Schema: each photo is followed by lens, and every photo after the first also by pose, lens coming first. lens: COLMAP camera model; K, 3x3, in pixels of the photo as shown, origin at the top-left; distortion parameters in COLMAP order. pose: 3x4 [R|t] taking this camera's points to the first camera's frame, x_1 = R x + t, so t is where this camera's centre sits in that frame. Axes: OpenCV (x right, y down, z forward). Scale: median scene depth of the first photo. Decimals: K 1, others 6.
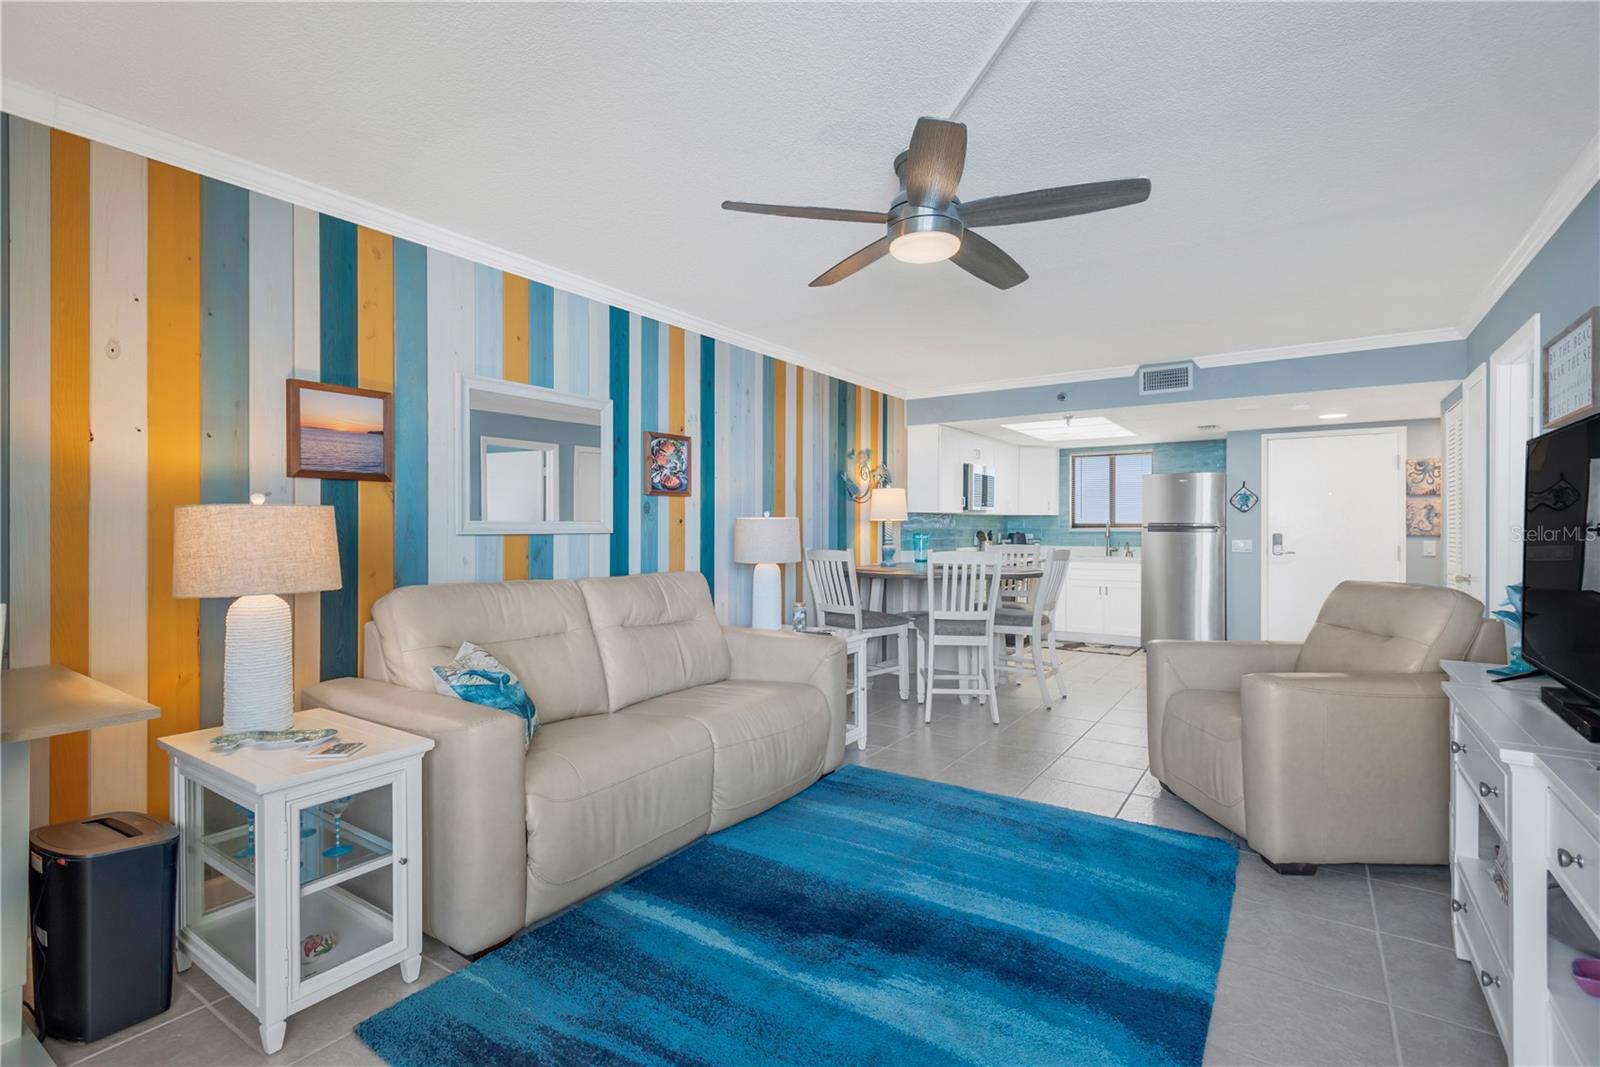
lens RADIAL K [[745.8, 0, 801.2], [0, 745.8, 529.8], [0, 0, 1]] dist [0.024868, -0.010153]
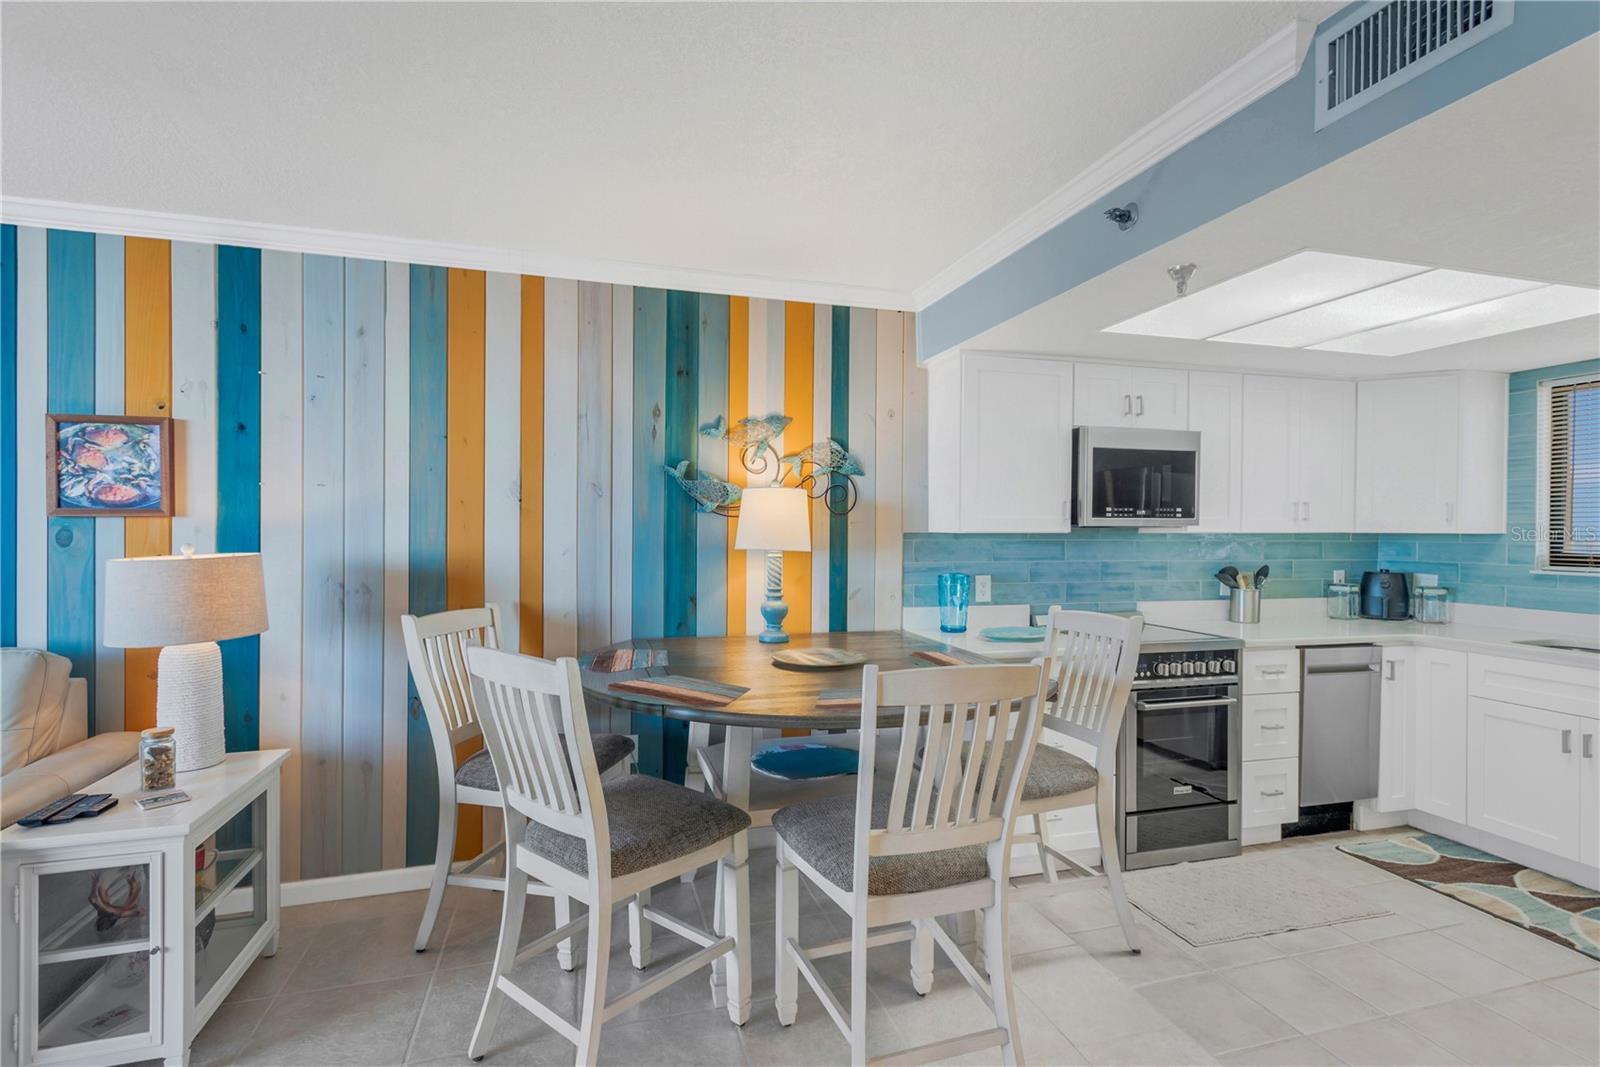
lens RADIAL K [[751.3, 0, 802.6], [0, 751.3, 532.4], [0, 0, 1]] dist [0.022660, -0.010151]
pose [[0.769735, 0.006369, -0.638332, 0.508661], [-0.006809, 0.999975, 0.001767, -0.029428], [0.638327, 0.002987, 0.769759, 0.688539]]
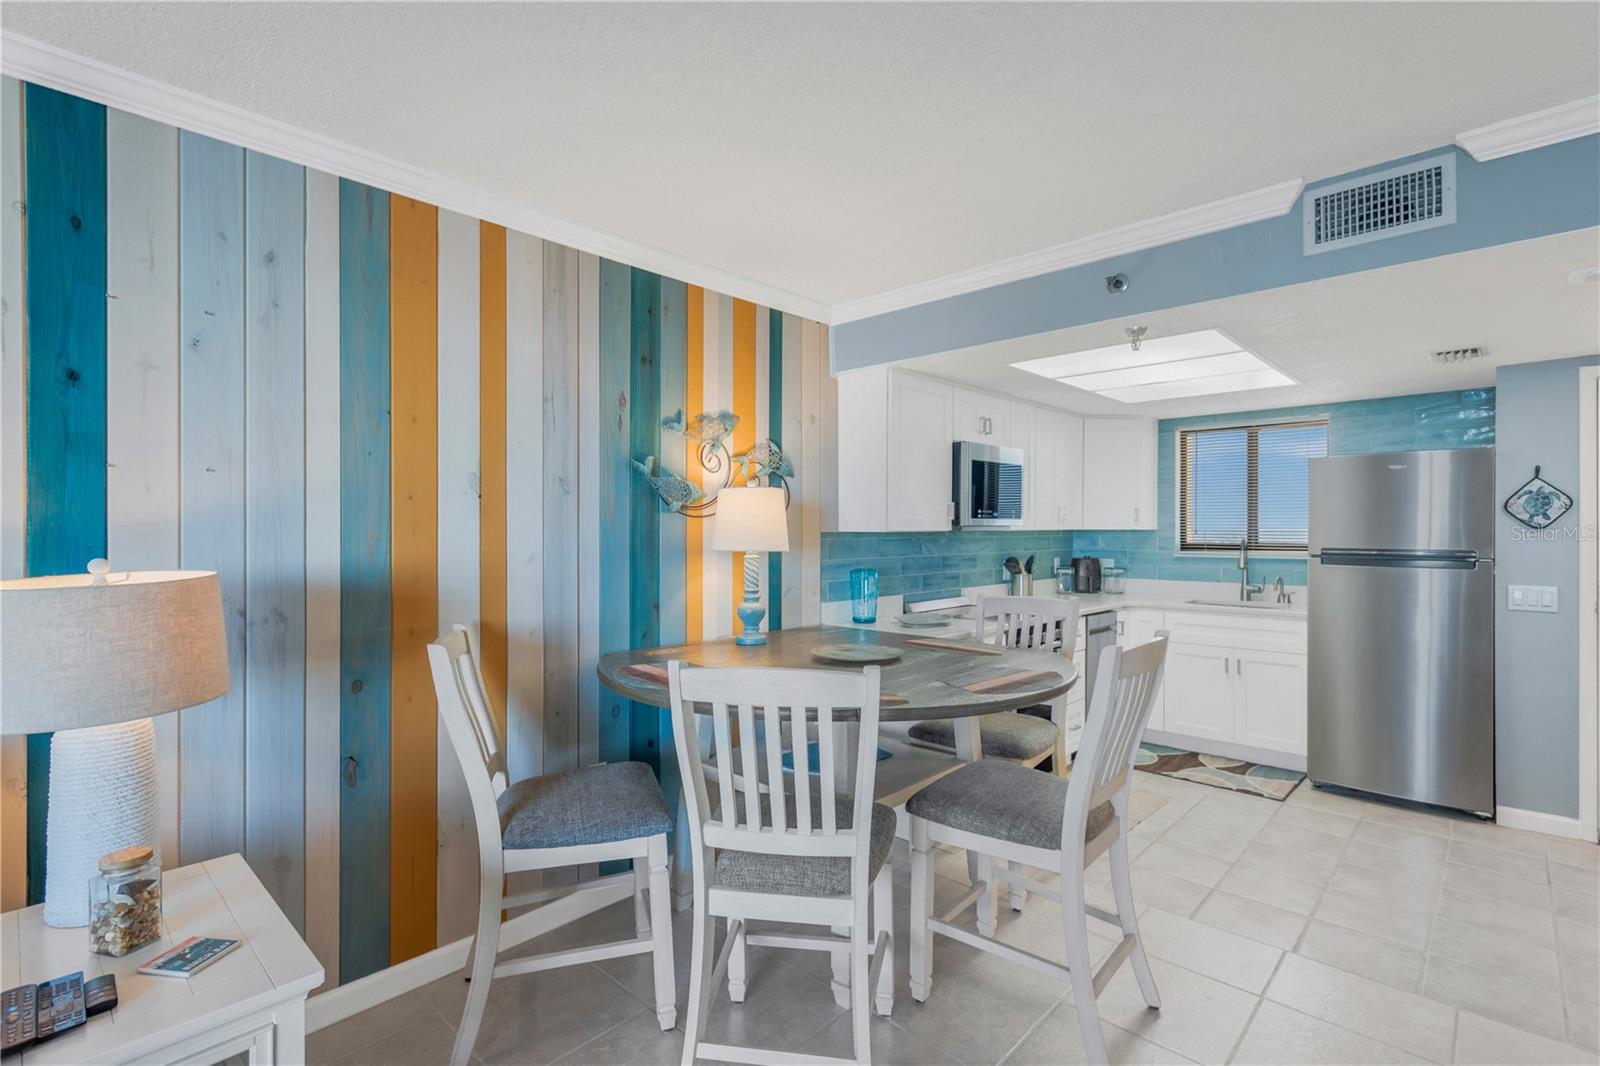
lens RADIAL K [[745.8, 0, 801.2], [0, 745.8, 529.3], [0, 0, 1]] dist [0.024868, -0.010153]
pose [[0.986570, -0.001290, -0.163331, 0.257417], [0.000899, 0.999997, -0.002465, -0.029511], [0.163334, 0.002285, 0.986568, 0.570499]]
